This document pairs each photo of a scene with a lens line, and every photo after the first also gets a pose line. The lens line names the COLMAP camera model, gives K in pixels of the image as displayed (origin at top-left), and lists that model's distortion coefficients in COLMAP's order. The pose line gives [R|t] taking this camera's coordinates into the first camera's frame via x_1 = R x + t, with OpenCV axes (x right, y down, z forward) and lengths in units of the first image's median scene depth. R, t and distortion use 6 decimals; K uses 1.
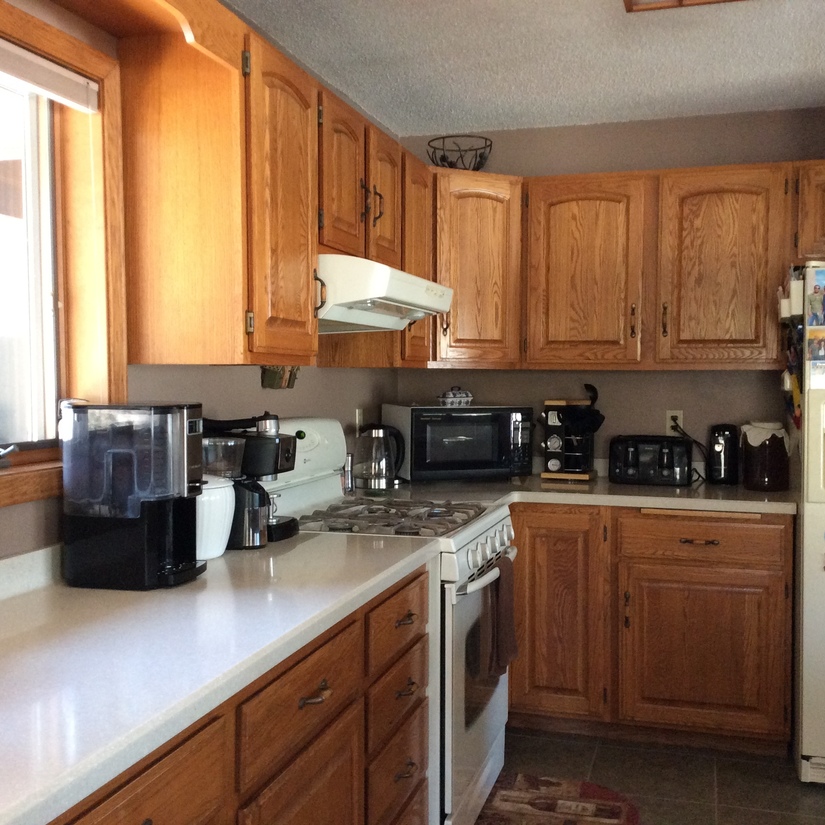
lens RADIAL K [[1007.5, 0, 412.5], [0, 1007.5, 412.5], [0, 0, 1]] dist [0.066931, 0.004211]
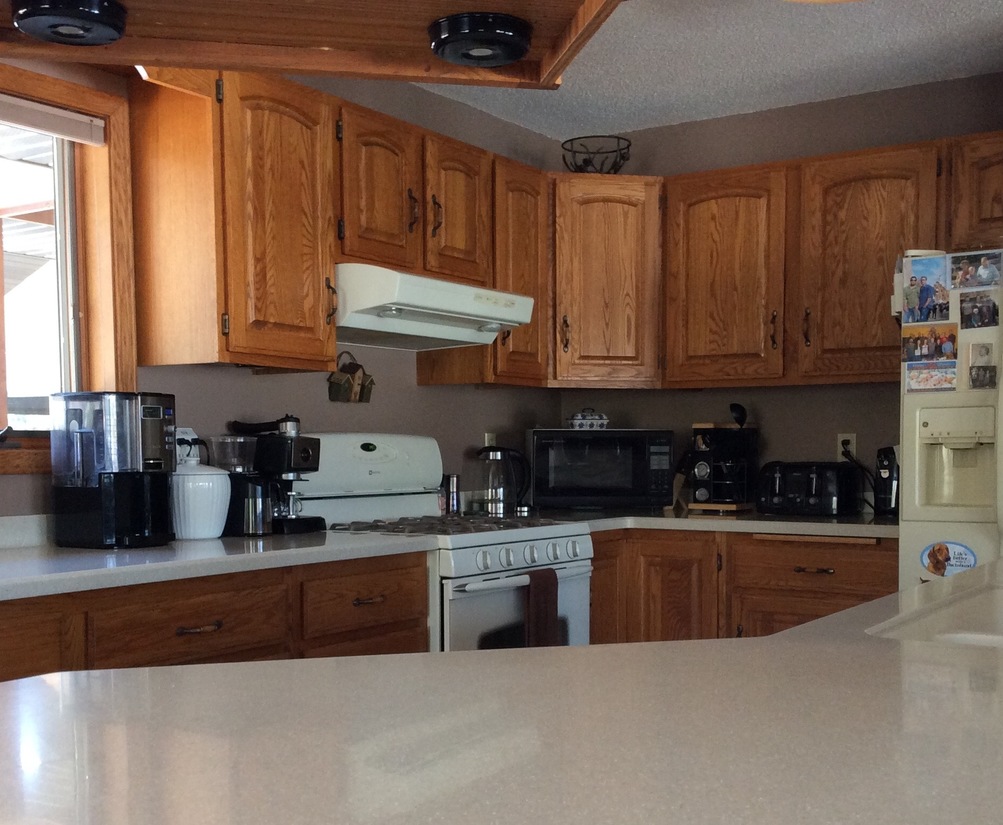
lens RADIAL K [[1267.1, 0, 501.1], [0, 1267.1, 520.4], [0, 0, 1]] dist [0.038546, 0.022591]
pose [[0.955091, 0.010660, -0.296121, 0.329358], [-0.005621, 0.999825, 0.017863, 0.060304], [0.296260, -0.015396, 0.954983, -0.149413]]
